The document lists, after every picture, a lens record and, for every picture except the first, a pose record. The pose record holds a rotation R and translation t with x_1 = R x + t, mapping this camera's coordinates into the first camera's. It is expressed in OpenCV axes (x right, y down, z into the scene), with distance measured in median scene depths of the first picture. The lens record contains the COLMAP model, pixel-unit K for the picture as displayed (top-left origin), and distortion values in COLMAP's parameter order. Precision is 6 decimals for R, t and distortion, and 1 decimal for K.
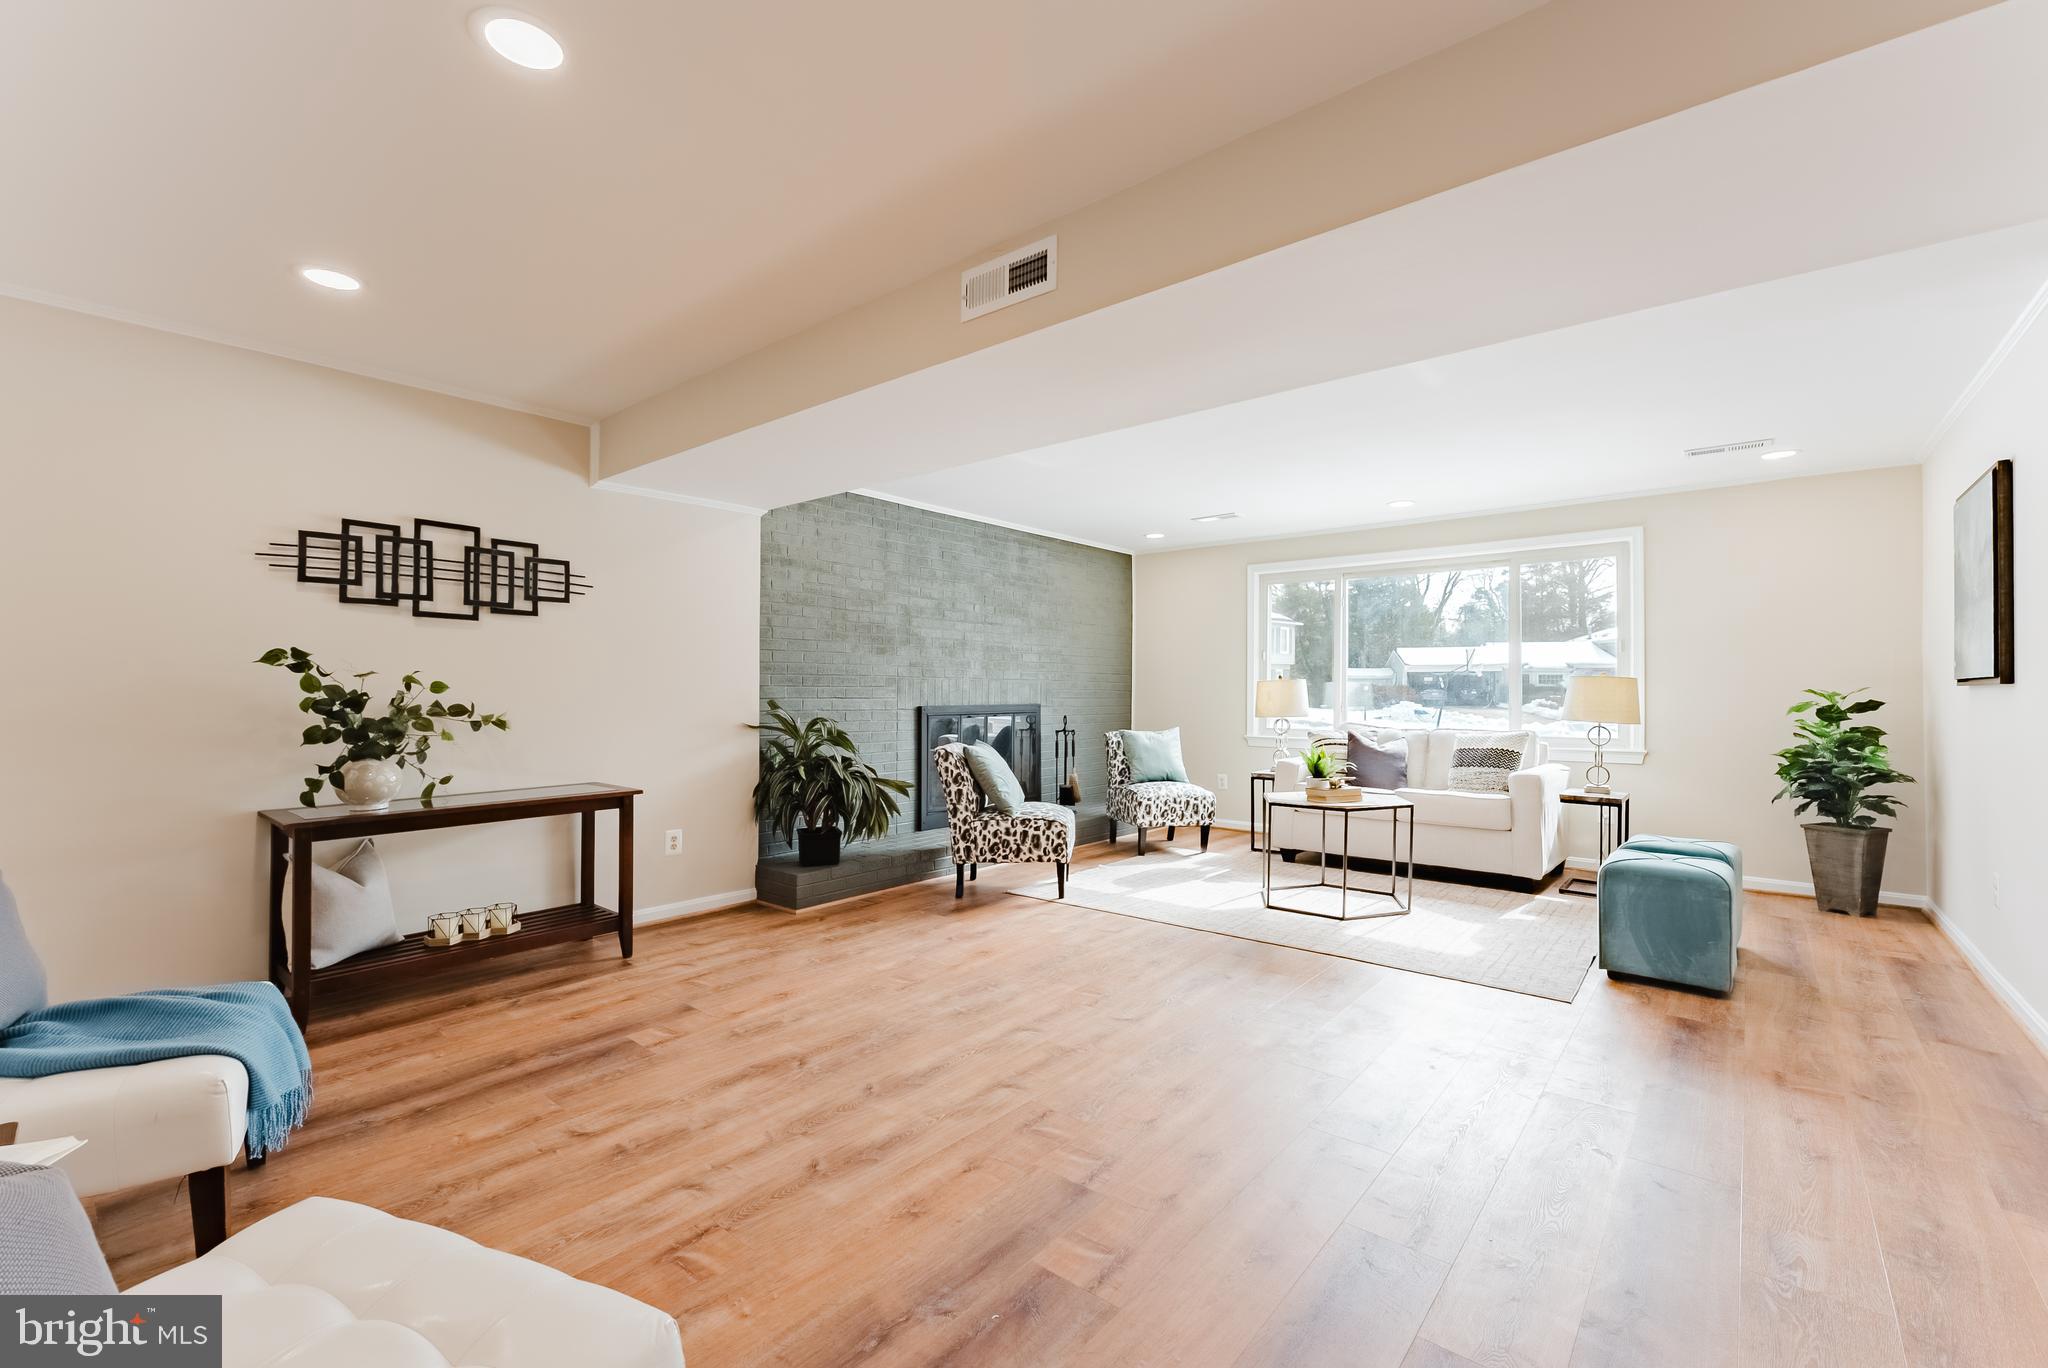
lens RADIAL K [[858.7, 0, 1039.4], [0, 858.7, 670.6], [0, 0, 1]] dist [-0.006342, -0.000485]
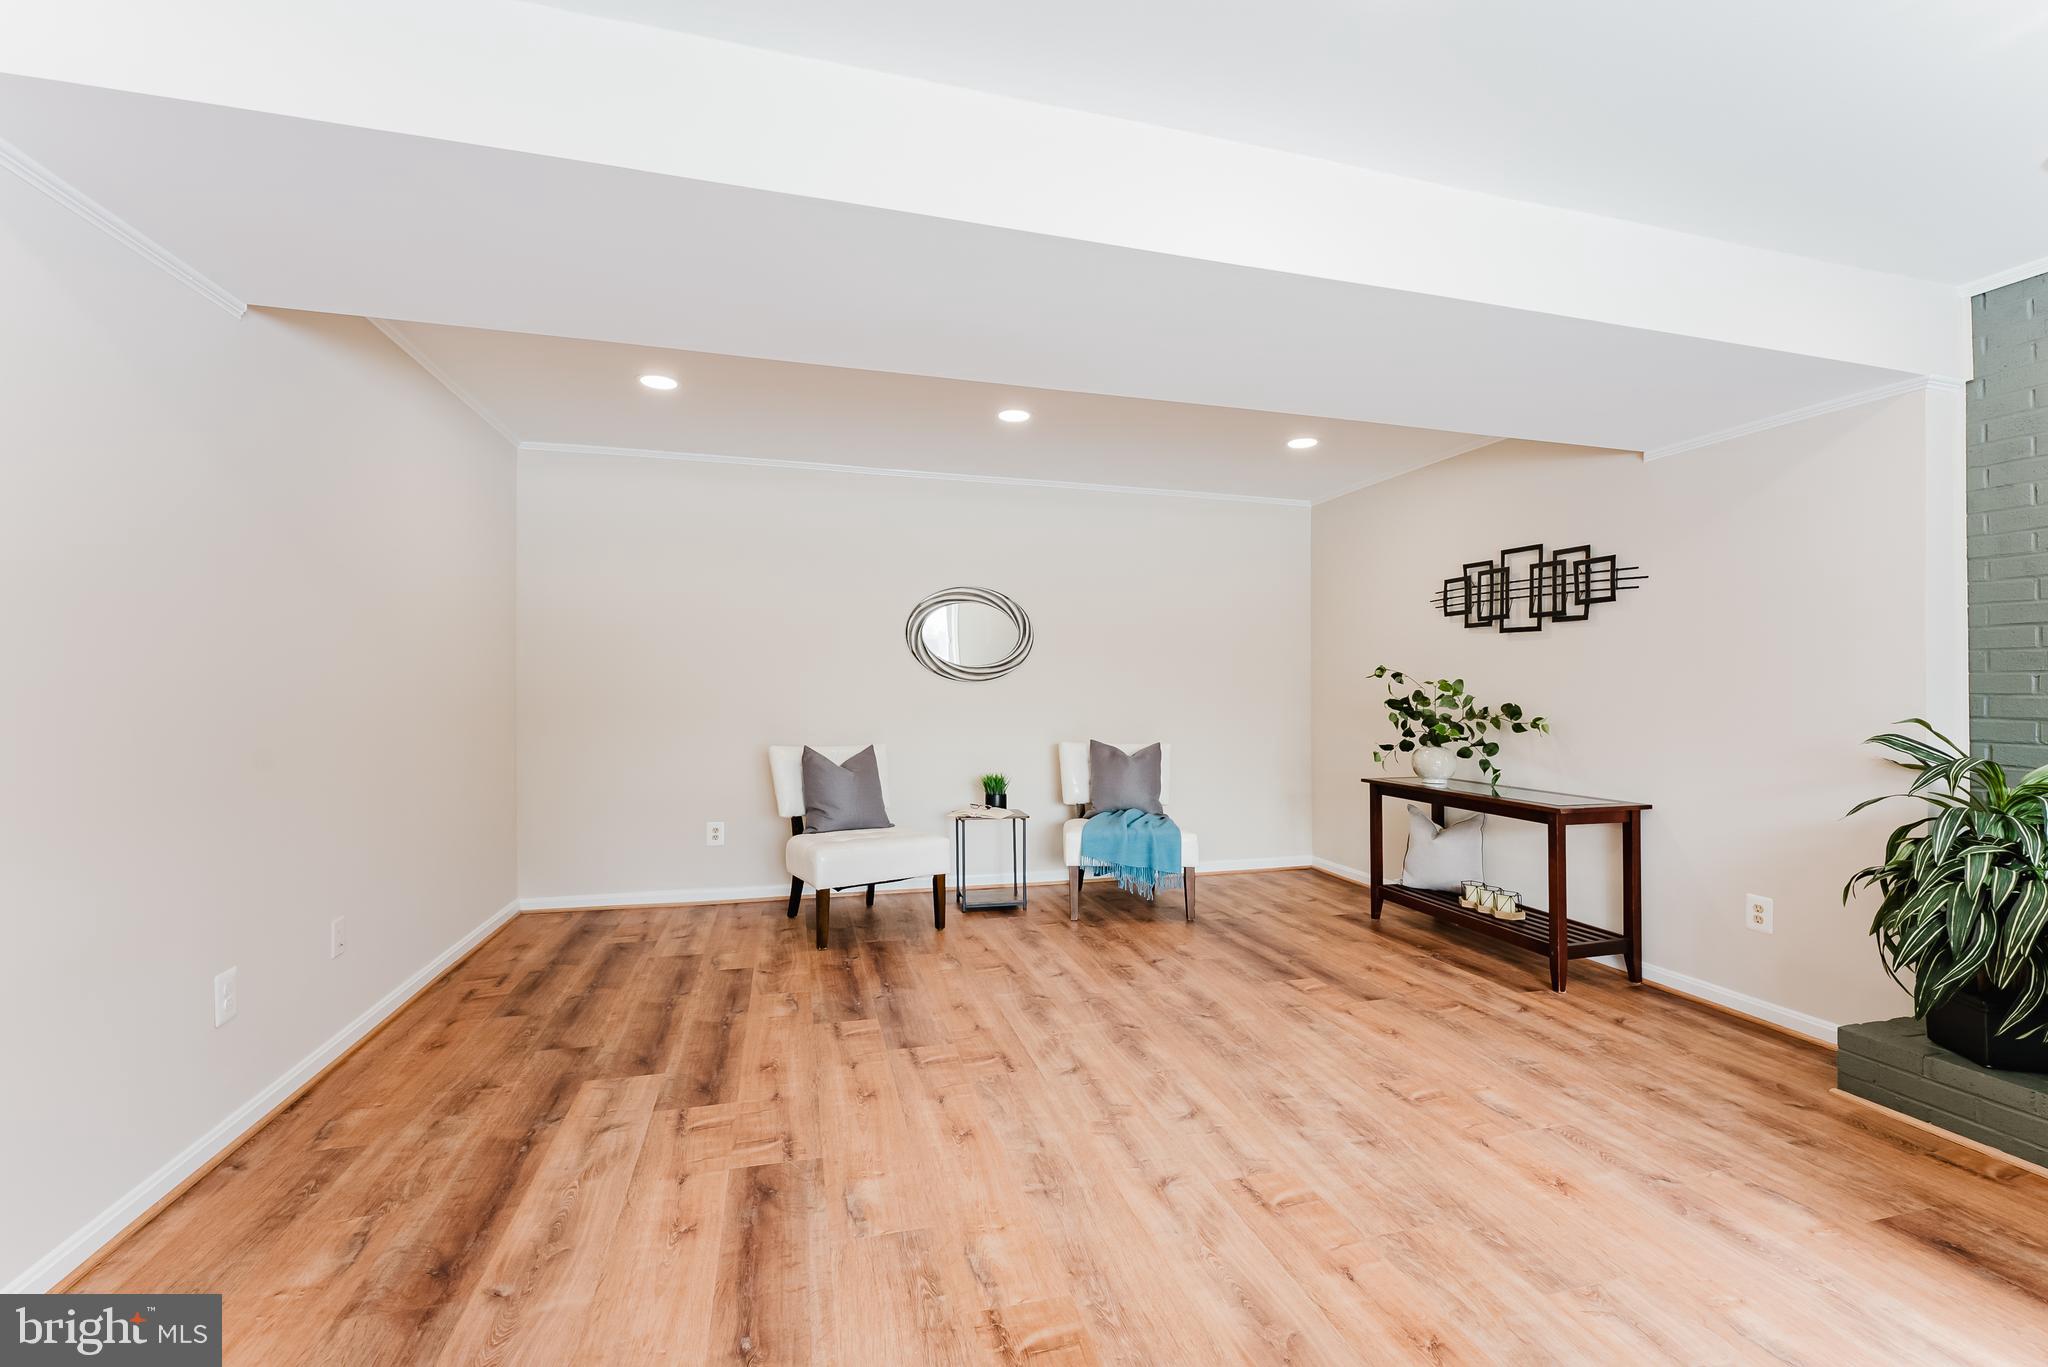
lens RADIAL K [[853.7, 0, 1011.7], [0, 853.7, 689.1], [0, 0, 1]] dist [-0.008351, -0.000153]
pose [[-0.581332, -0.001706, -0.813665, 0.484904], [0.009960, 0.999908, -0.009212, 0.014475], [0.813606, -0.013459, -0.581261, 0.873843]]
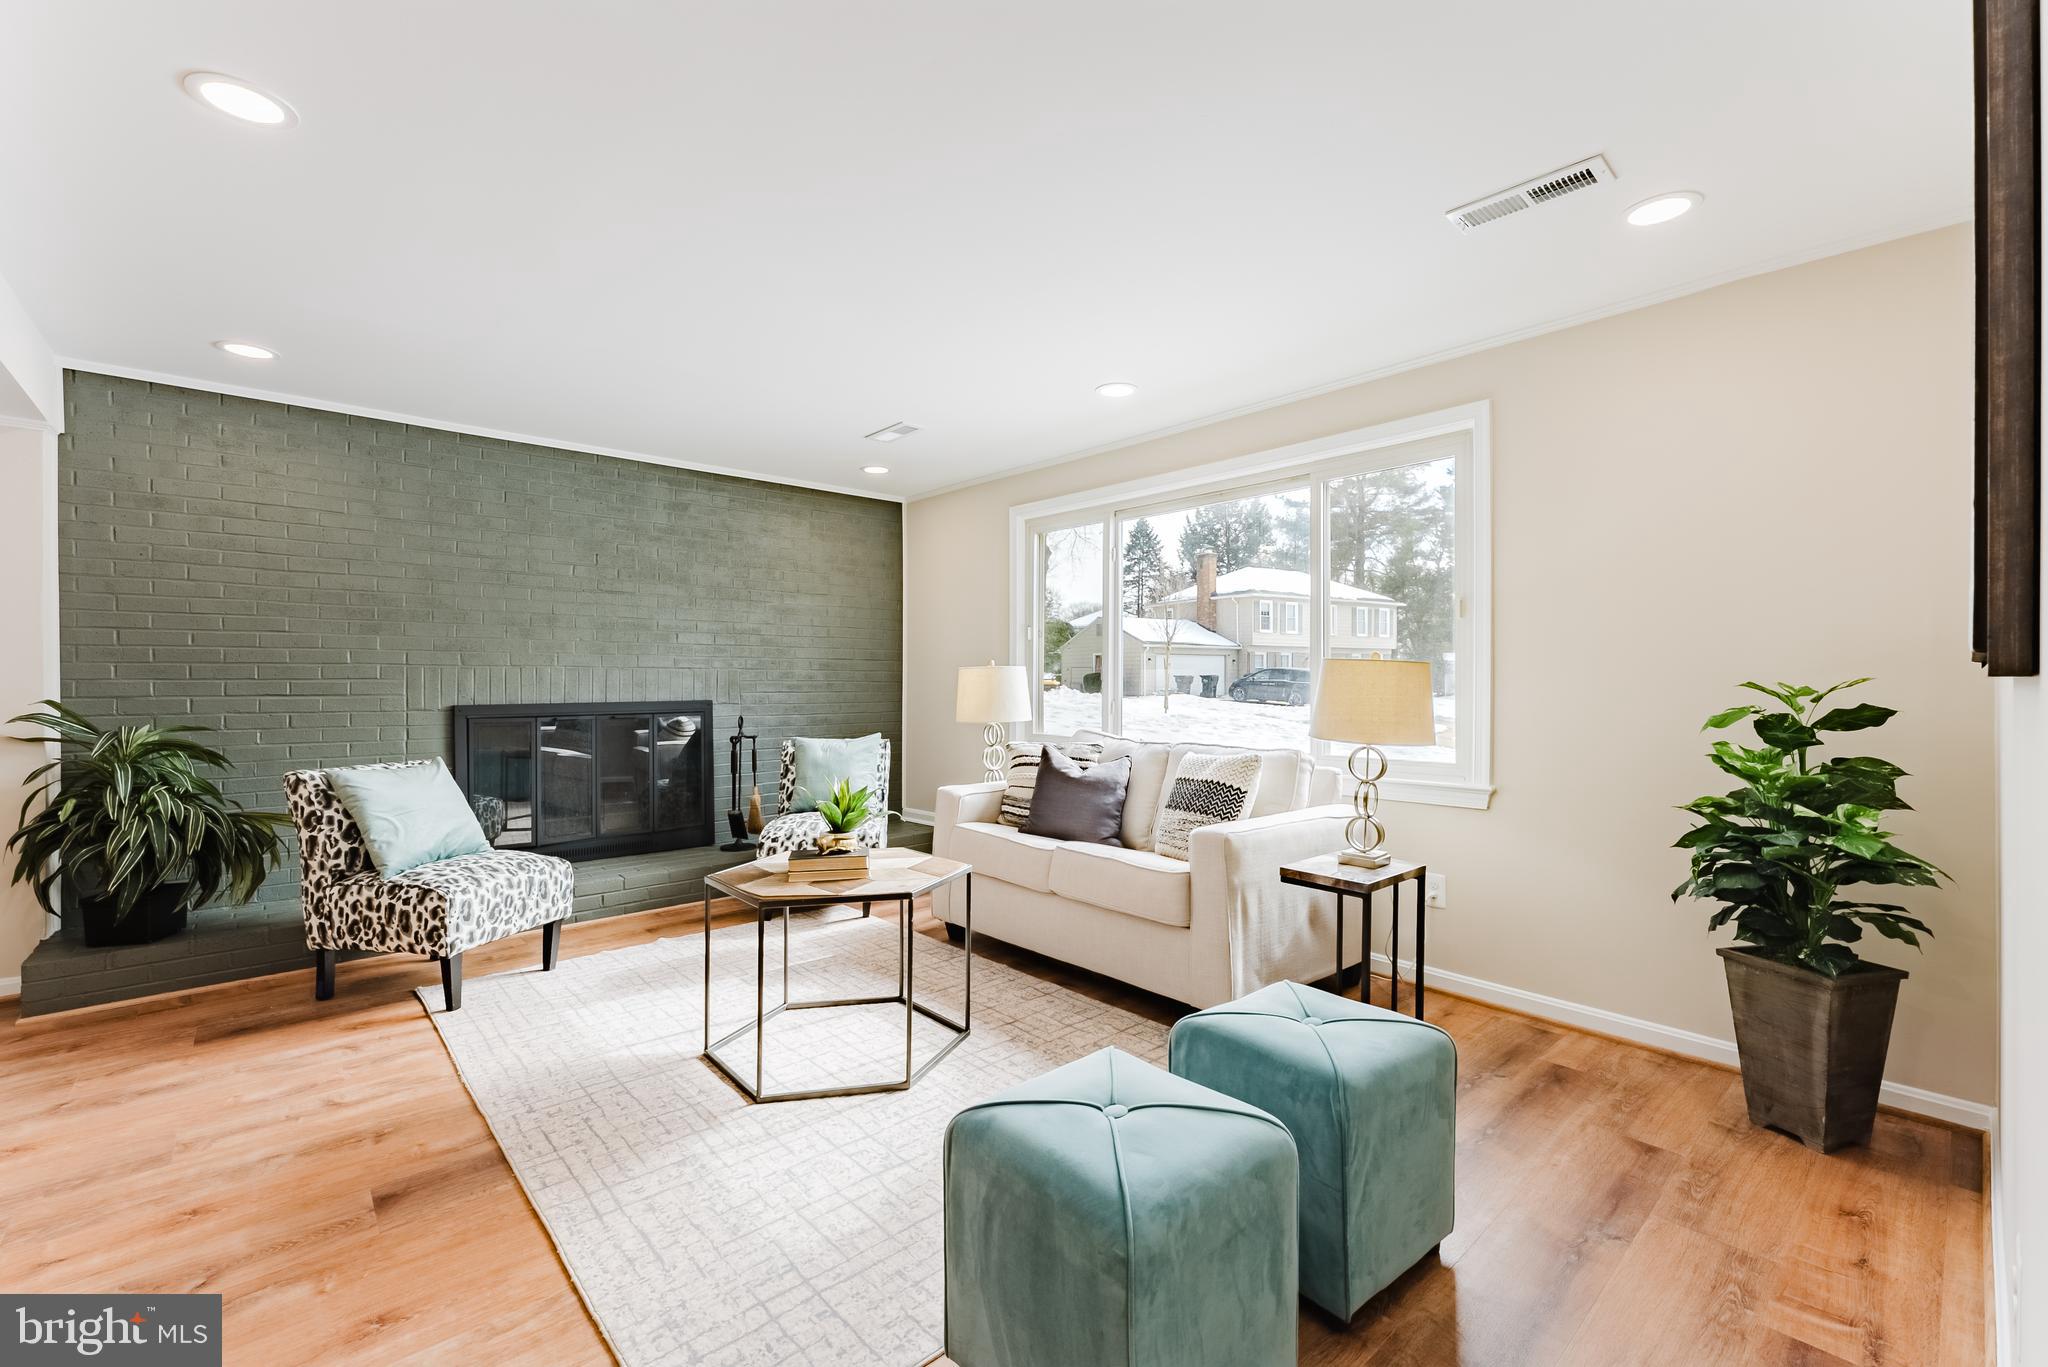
lens RADIAL K [[853.7, 0, 1038.6], [0, 853.7, 679.1], [0, 0, 1]] dist [-0.008351, -0.000153]
pose [[0.990727, -0.002223, -0.135853, 0.577264], [0.005582, 0.999688, 0.024347, 0.005959], [0.135756, -0.024880, 0.990430, 0.463183]]
